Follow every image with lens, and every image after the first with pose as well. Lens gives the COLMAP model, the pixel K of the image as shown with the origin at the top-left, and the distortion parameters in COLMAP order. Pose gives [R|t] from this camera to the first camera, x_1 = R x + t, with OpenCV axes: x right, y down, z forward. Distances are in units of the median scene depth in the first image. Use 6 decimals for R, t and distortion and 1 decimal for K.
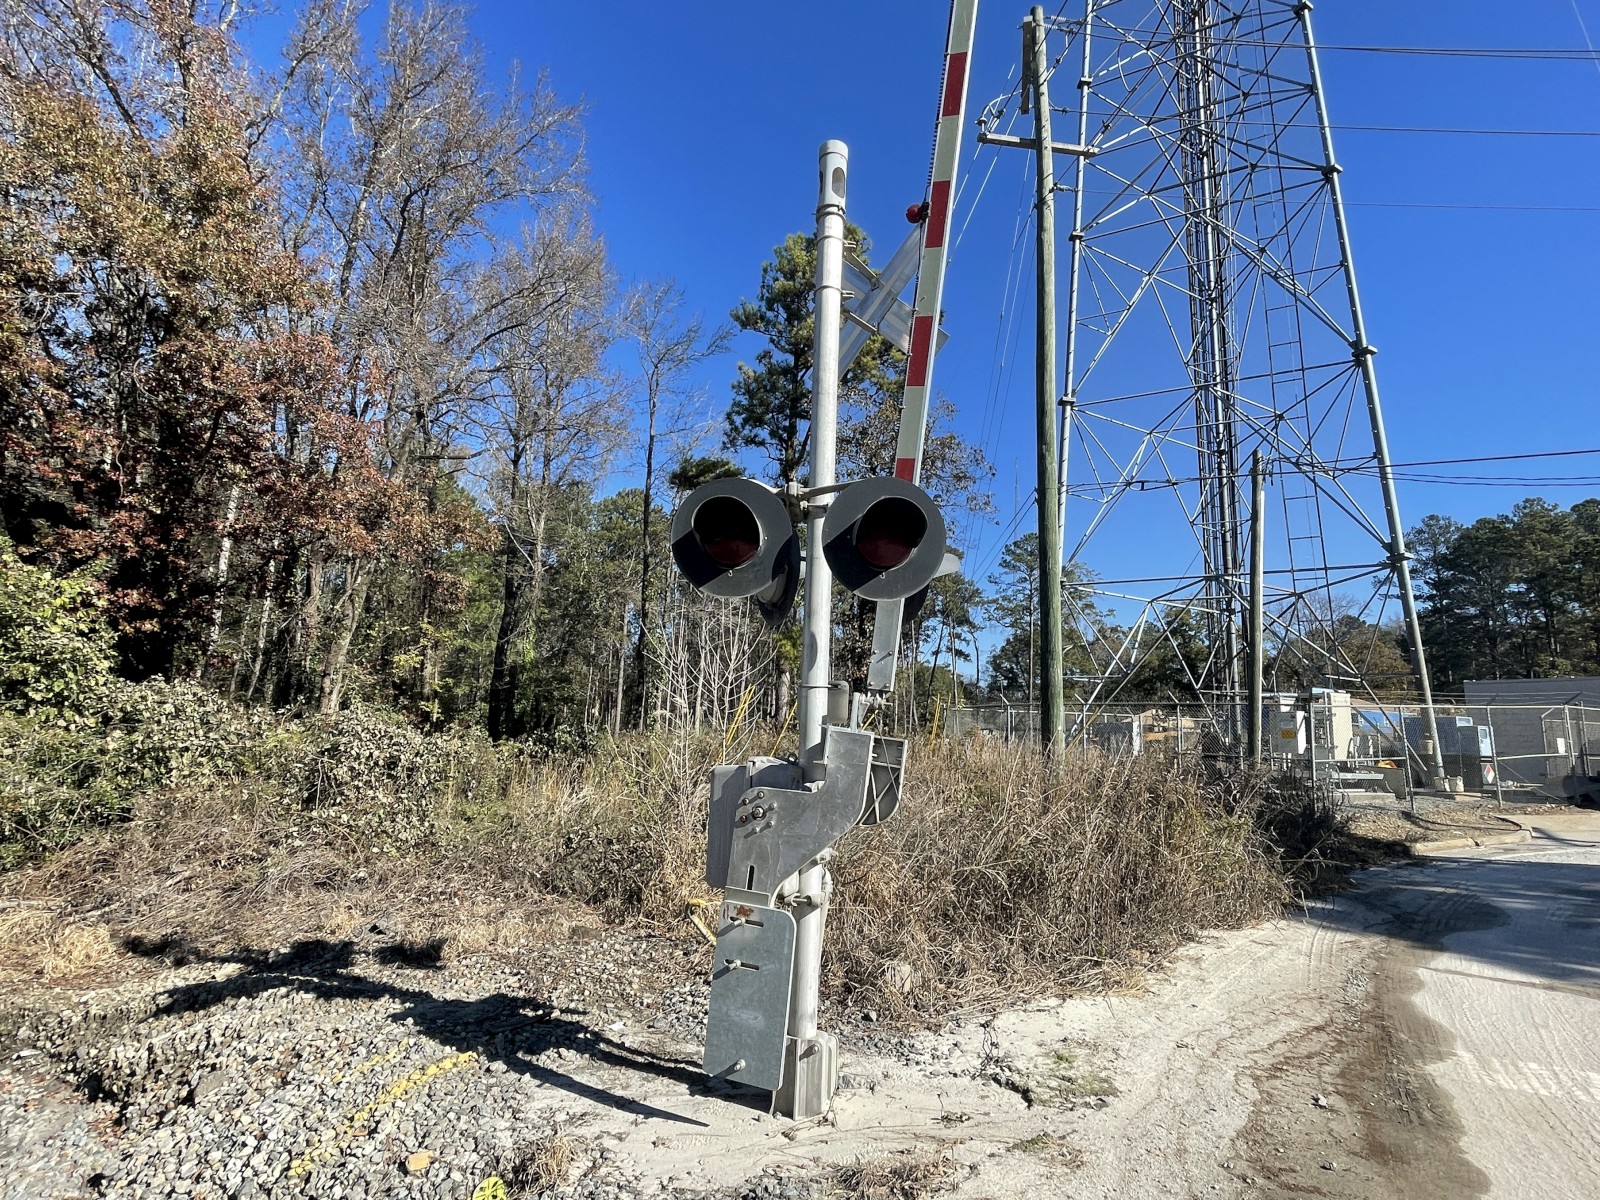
lens RADIAL K [[840.1, 0, 806.7], [0, 840.1, 598.8], [0, 0, 1]] dist [-0.000469, -0.002003]
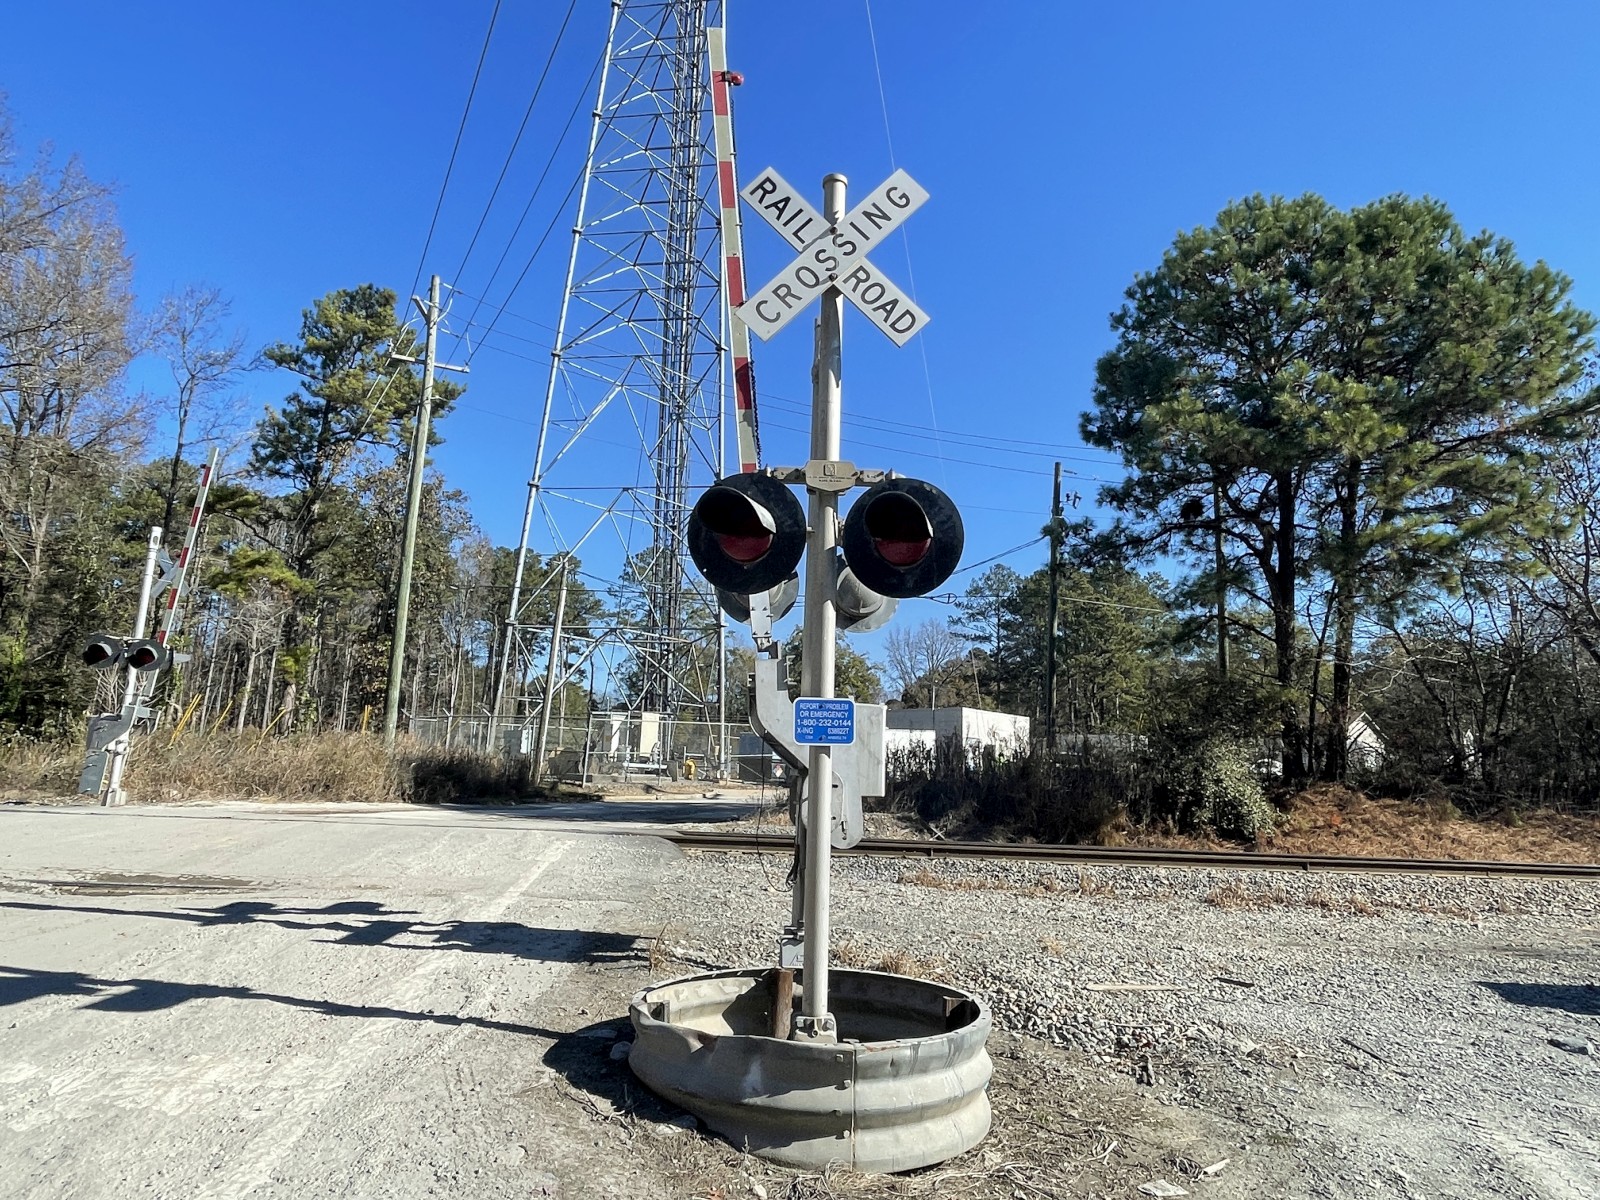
lens RADIAL K [[1018.9, 0, 808.7], [0, 1018.9, 597.6], [0, 0, 1]] dist [0.000152, -0.002560]
pose [[0.939159, 0.066819, 0.336921, 0.466145], [-0.066057, 0.997721, -0.013739, -0.163531], [-0.337072, -0.009352, 0.941433, -1.513807]]
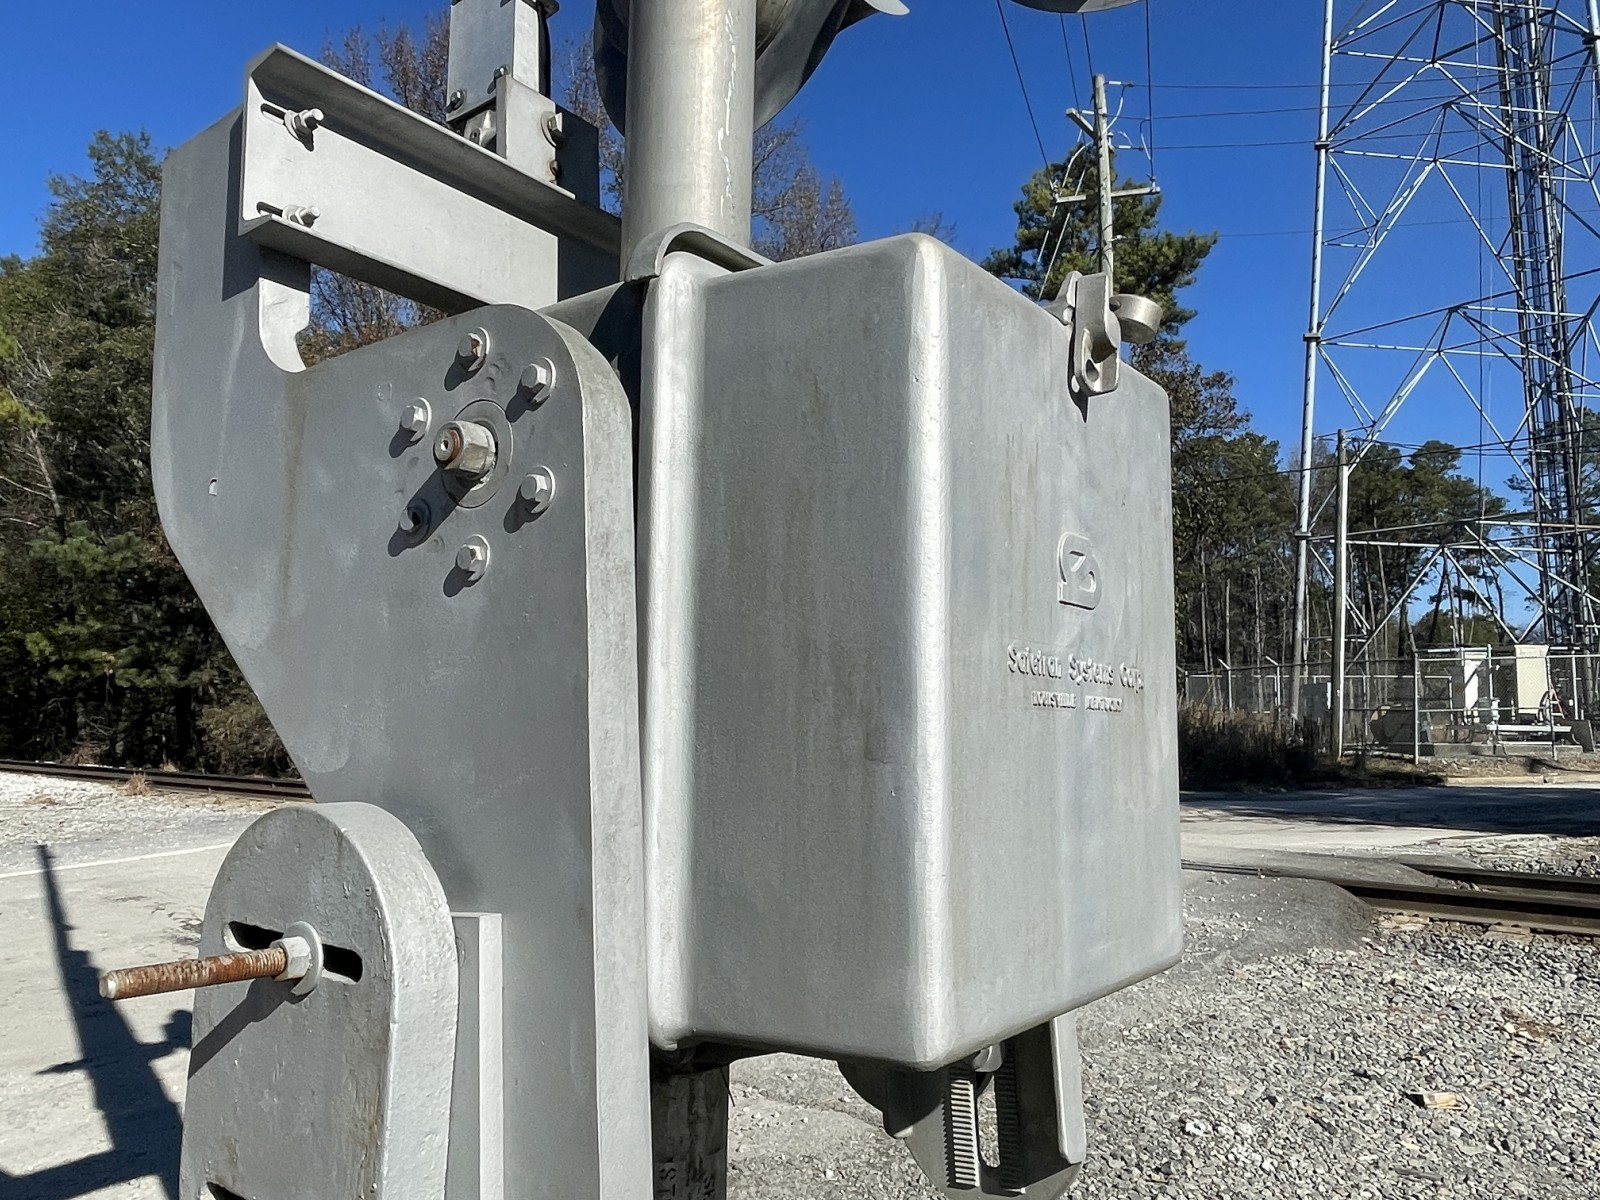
lens RADIAL K [[1206.8, 0, 803.0], [0, 1206.8, 596.7], [0, 0, 1]] dist [-0.002196, -0.004329]
pose [[0.919240, -0.059634, -0.389156, 0.721147], [0.078218, 0.996420, 0.032070, -0.094652], [0.385850, -0.059919, 0.920614, -1.068253]]
